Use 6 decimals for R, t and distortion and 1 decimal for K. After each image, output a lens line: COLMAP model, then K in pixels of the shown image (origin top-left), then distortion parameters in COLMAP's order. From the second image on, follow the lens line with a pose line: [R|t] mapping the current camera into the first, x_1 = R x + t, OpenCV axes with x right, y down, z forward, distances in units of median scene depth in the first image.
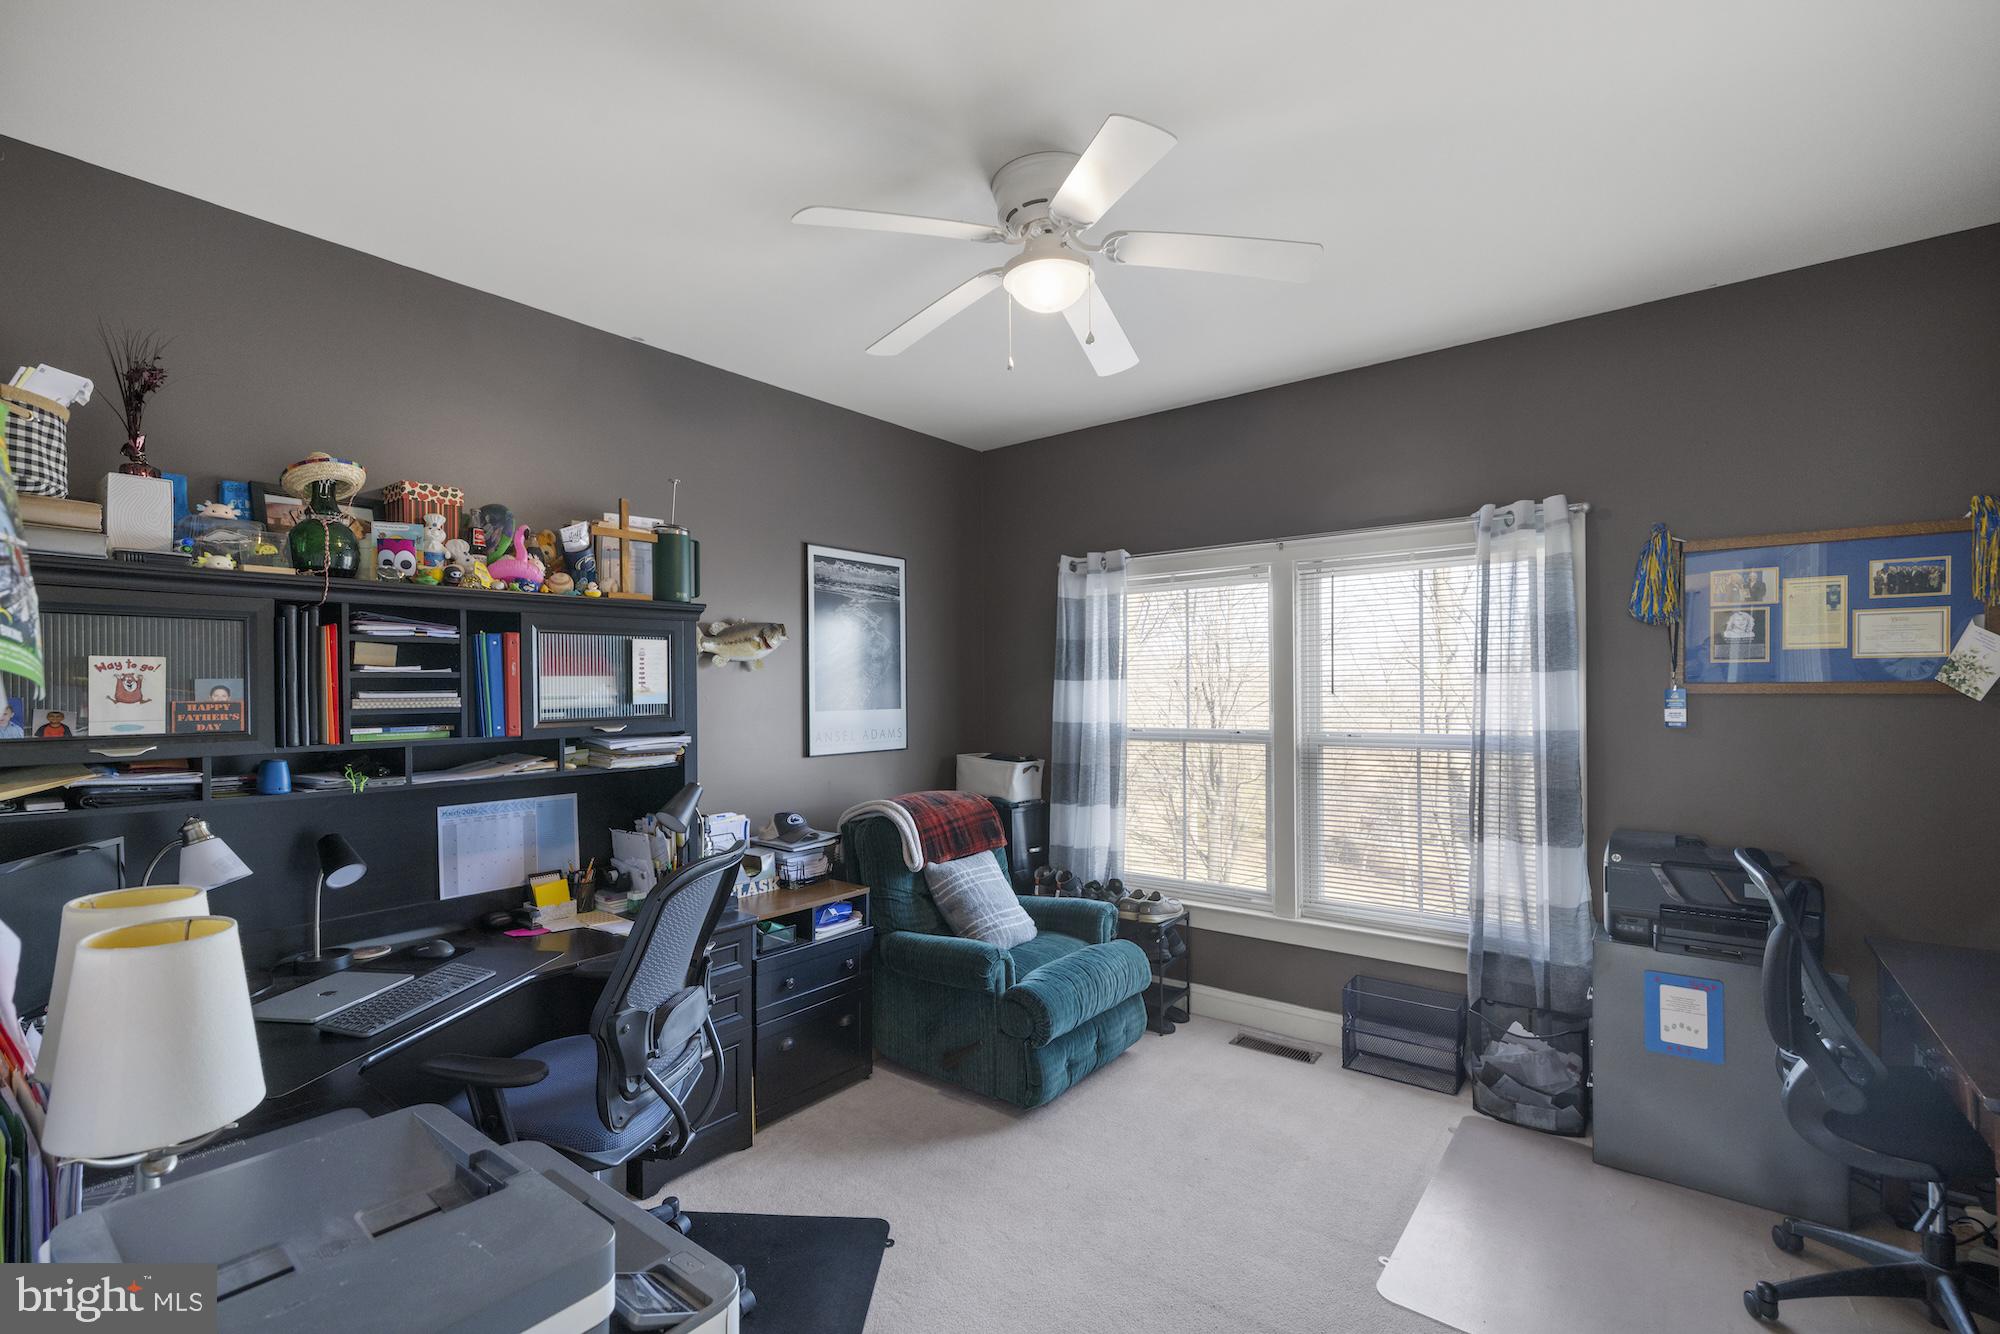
lens RADIAL K [[845.3, 0, 996.4], [0, 845.3, 679.4], [0, 0, 1]] dist [0.002157, -0.001310]
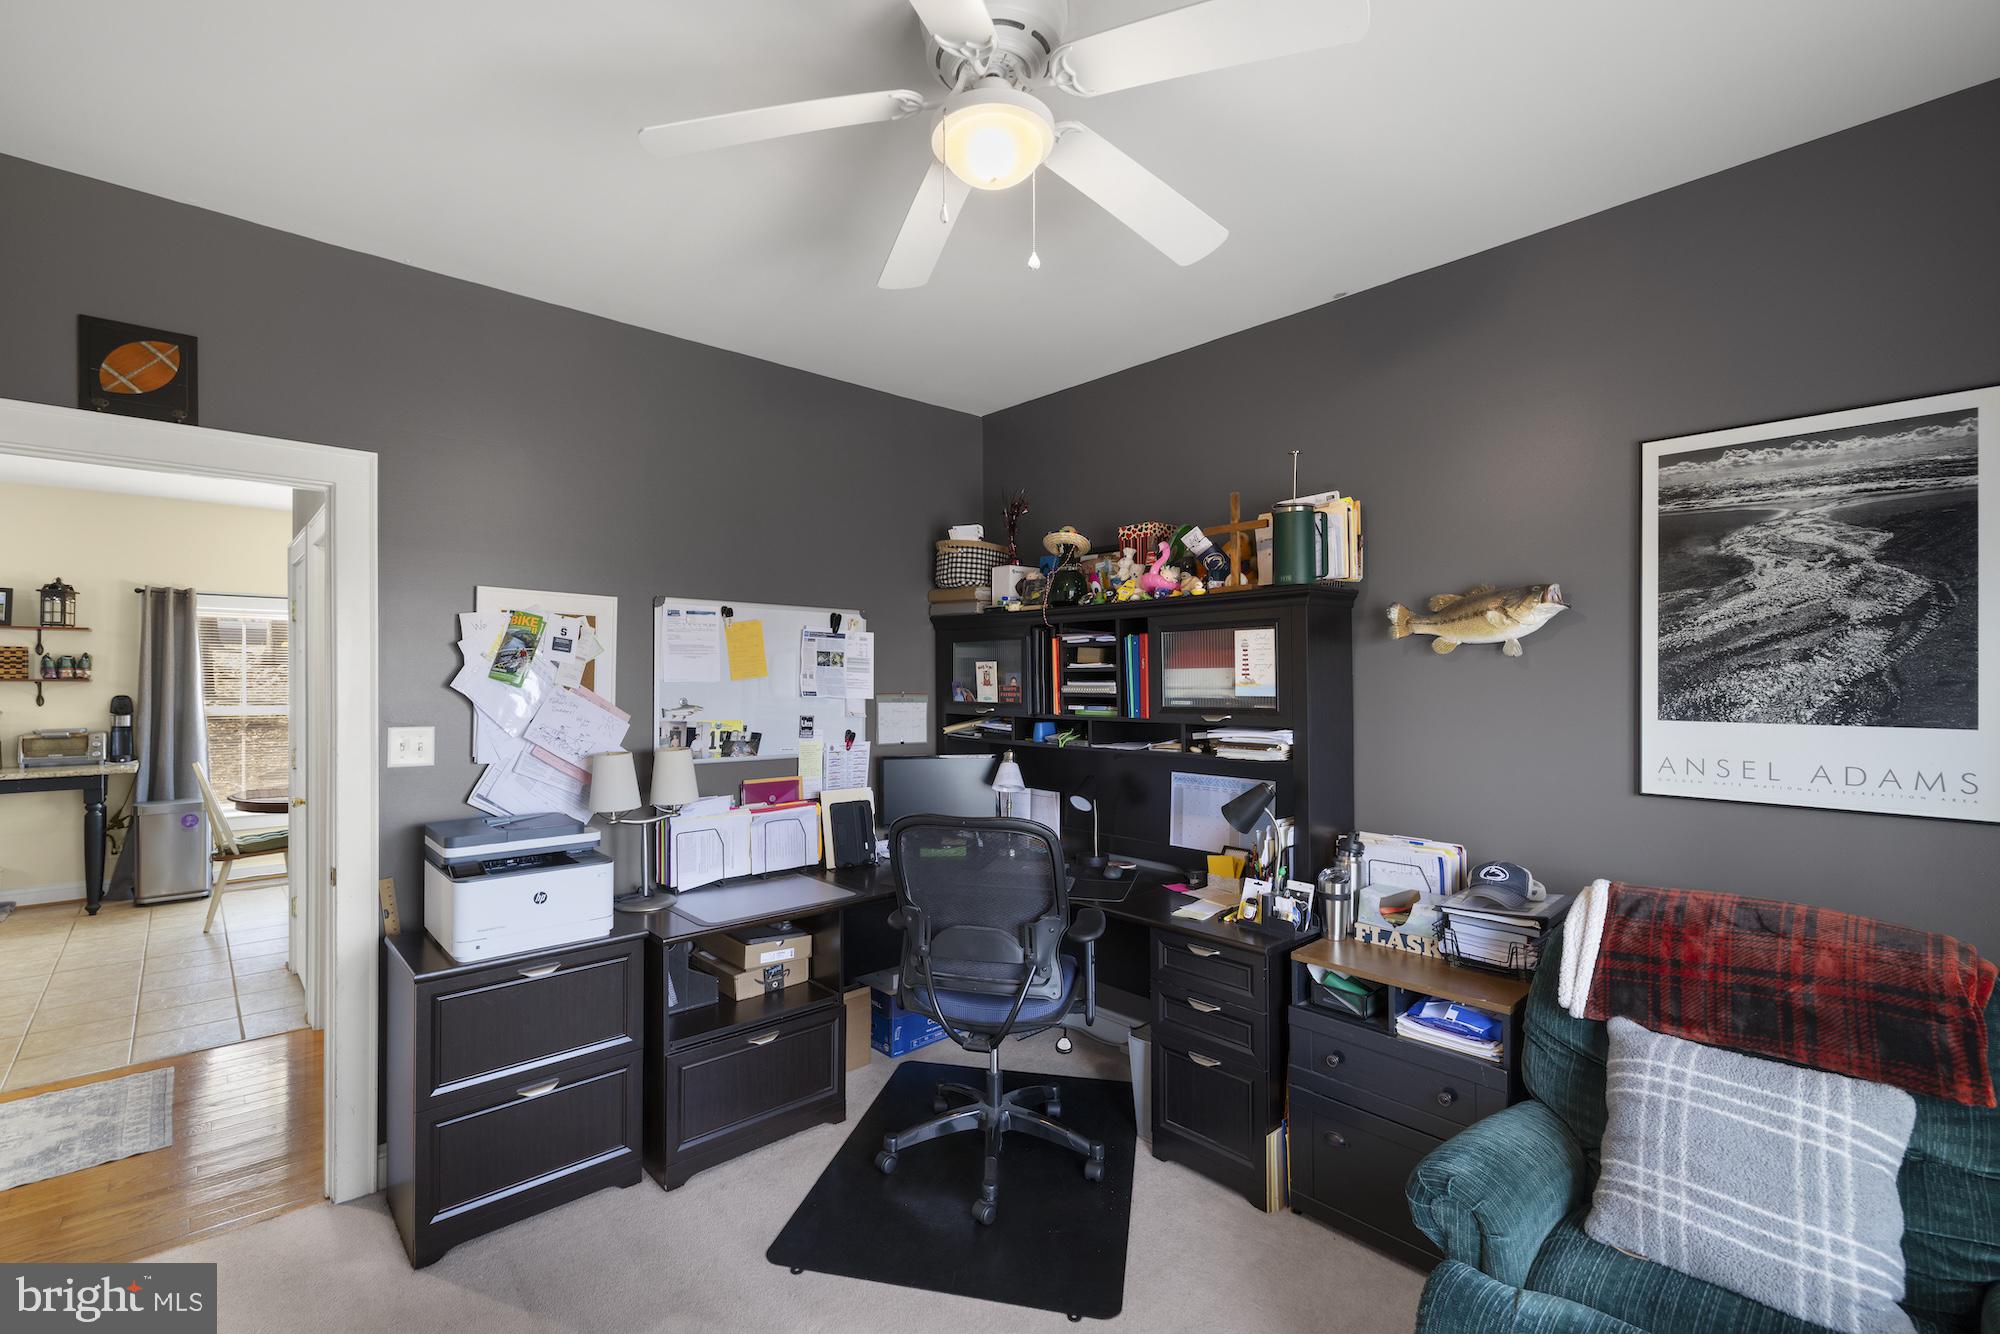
lens RADIAL K [[845.3, 0, 993.6], [0, 845.3, 677.0], [0, 0, 1]] dist [0.002157, -0.001310]
pose [[-0.130137, 0.001465, -0.991495, 0.633091], [0.008433, 0.999964, 0.000371, 0.004898], [0.991460, -0.008313, -0.130144, 0.890511]]
